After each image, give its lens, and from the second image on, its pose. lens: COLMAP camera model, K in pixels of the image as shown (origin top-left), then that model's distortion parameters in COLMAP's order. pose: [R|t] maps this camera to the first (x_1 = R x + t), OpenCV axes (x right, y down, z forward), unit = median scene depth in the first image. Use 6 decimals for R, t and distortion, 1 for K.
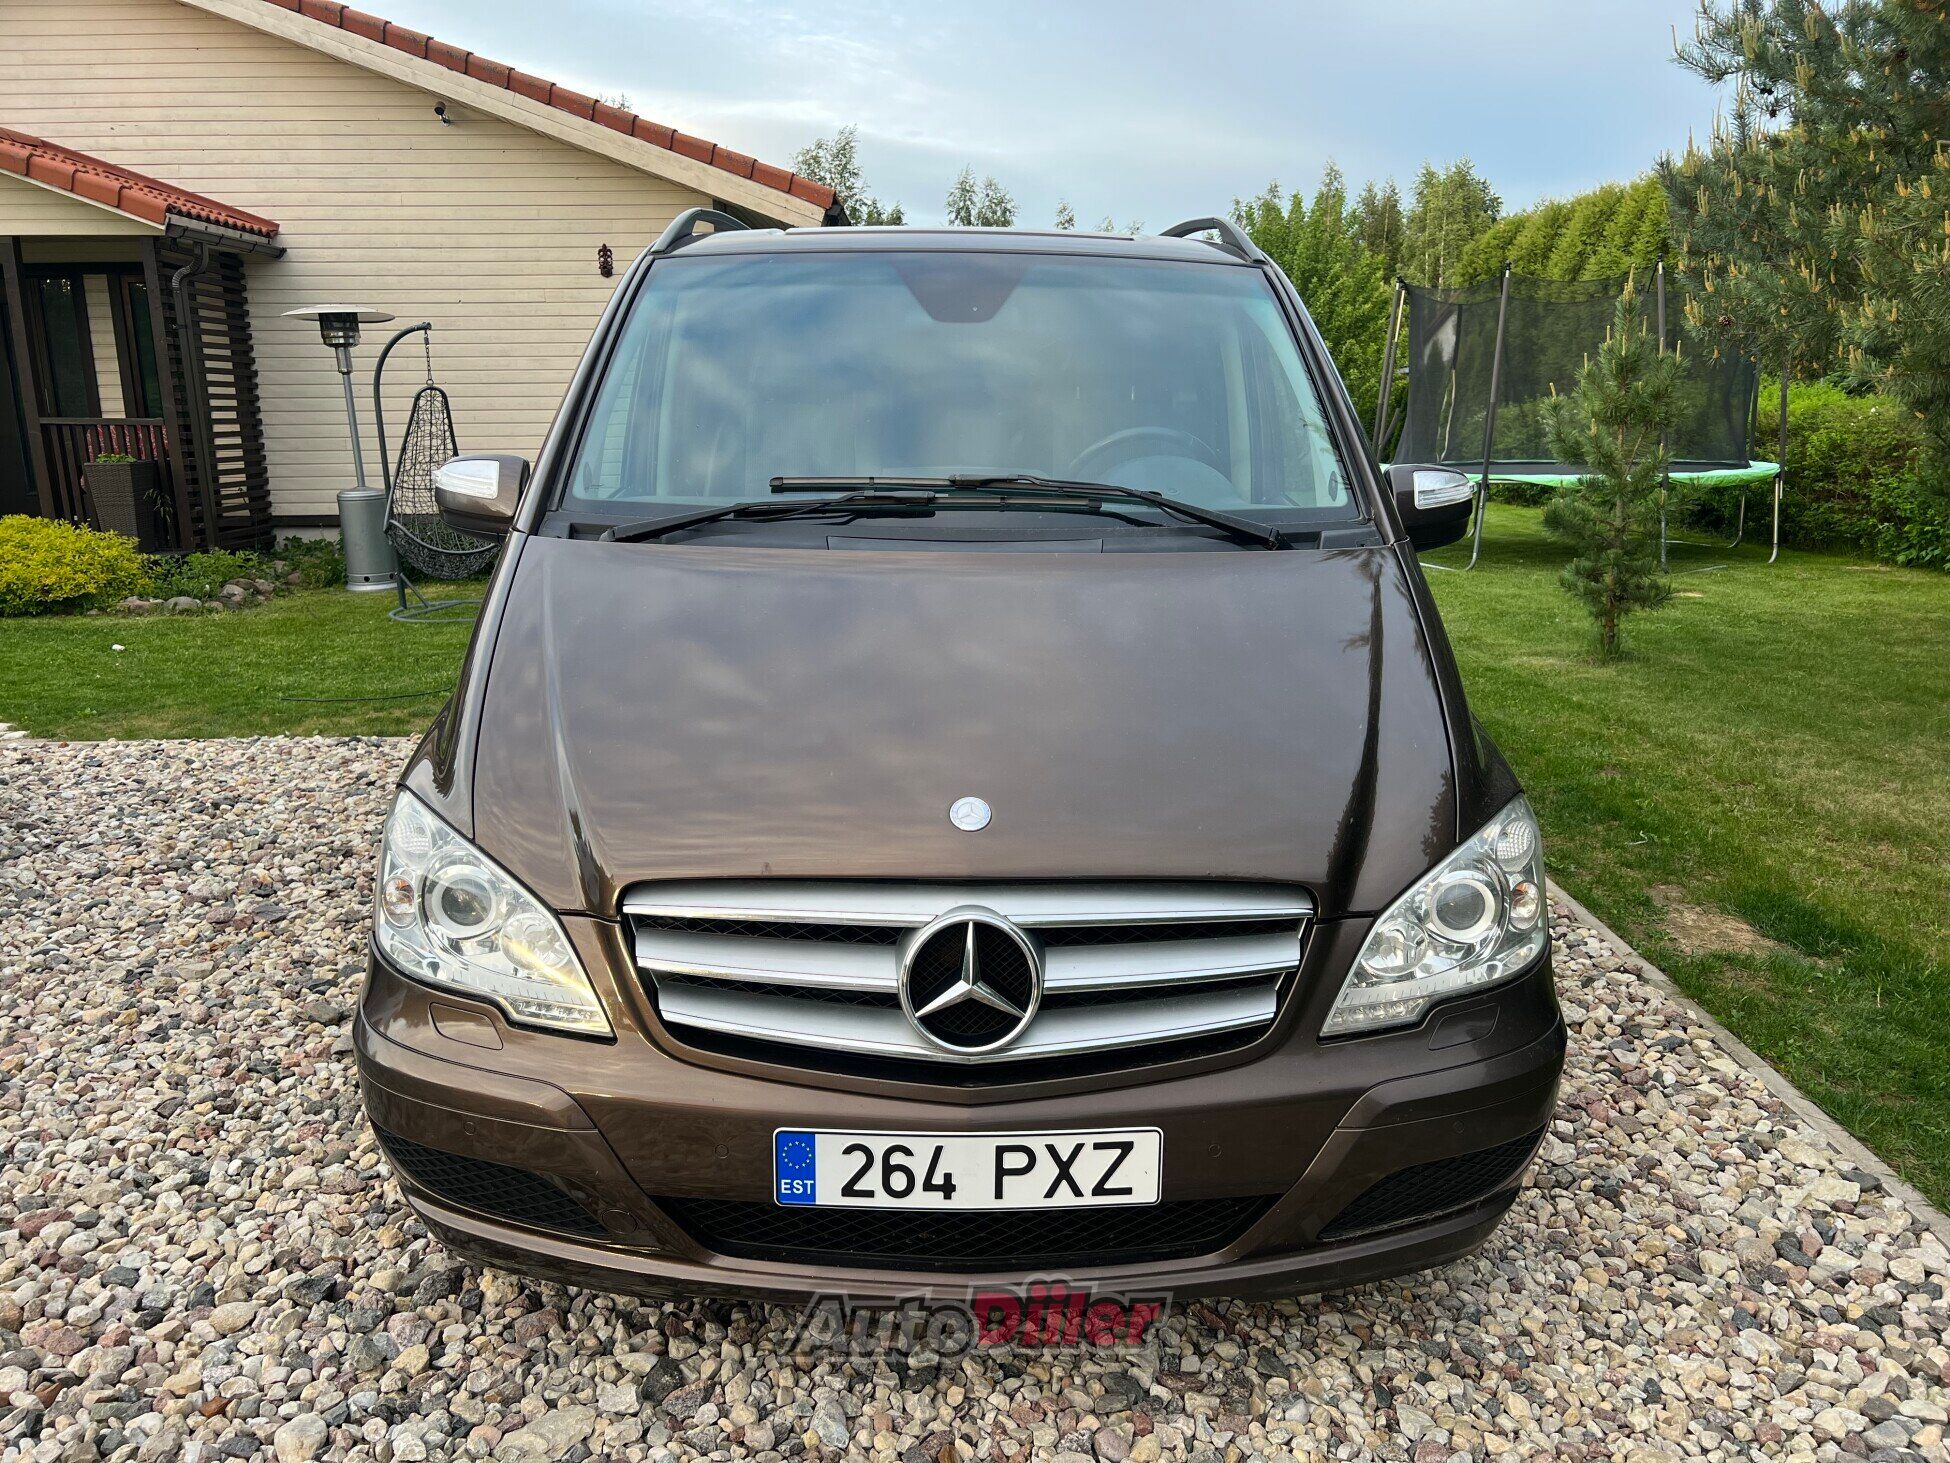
lens RADIAL K [[1446.2, 0, 975.0], [0, 1446.2, 731.5], [0, 0, 1]] dist [0.073723, -0.083680]
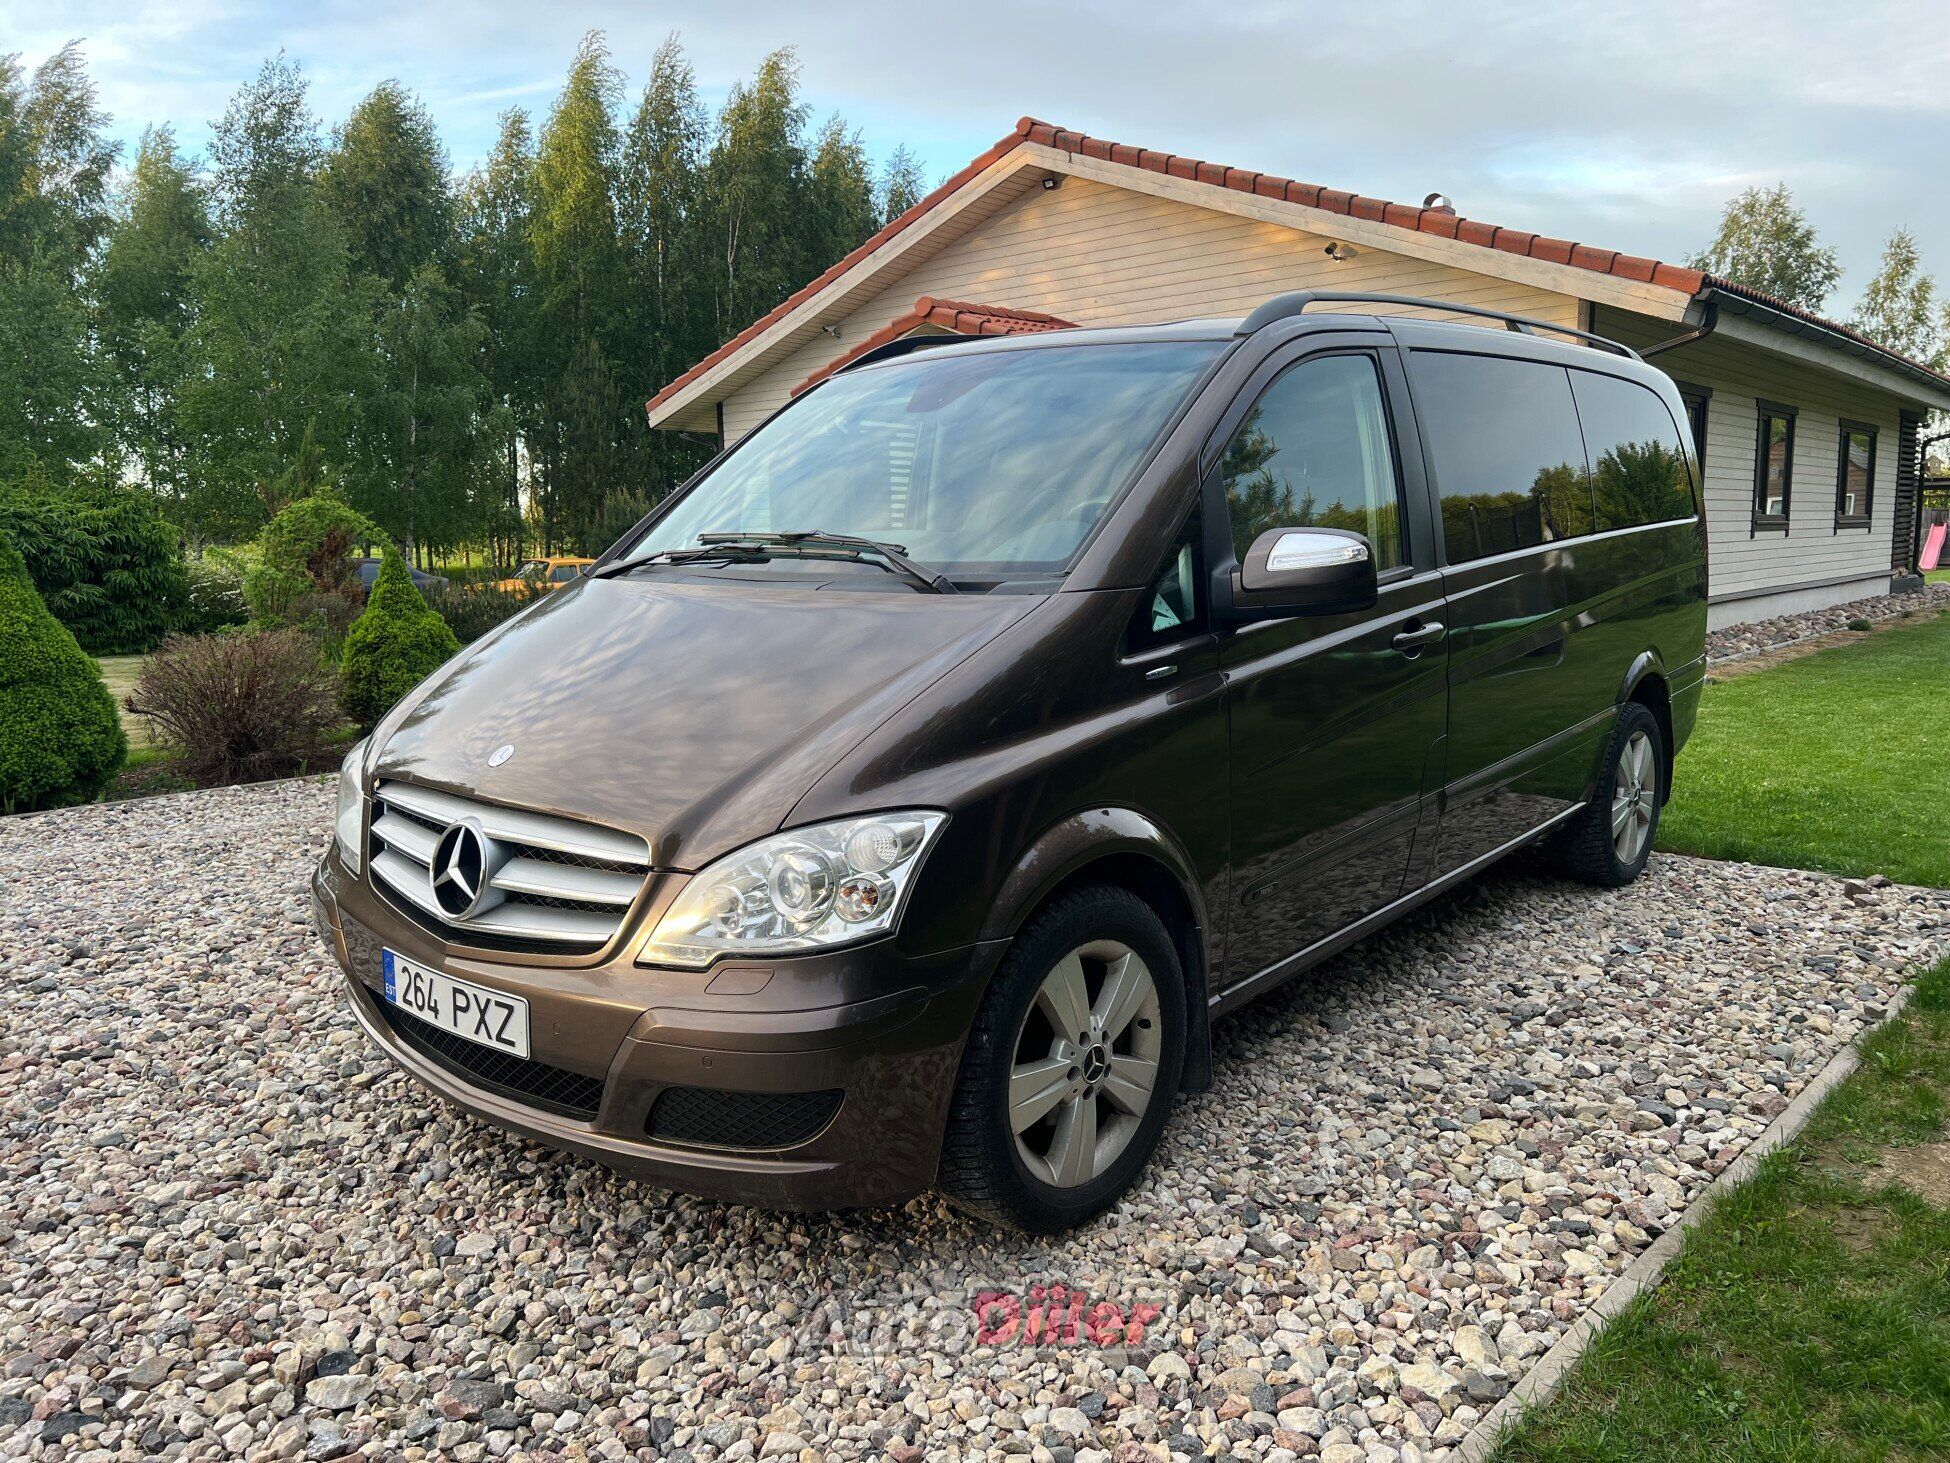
lens RADIAL K [[1446.2, 0, 975.0], [0, 1446.2, 731.5], [0, 0, 1]] dist [0.073723, -0.083680]
pose [[0.744953, 0.085305, -0.661640, 1.292836], [-0.135754, 0.990423, -0.025152, 0.007468], [0.653158, 0.108557, 0.749400, 0.243273]]
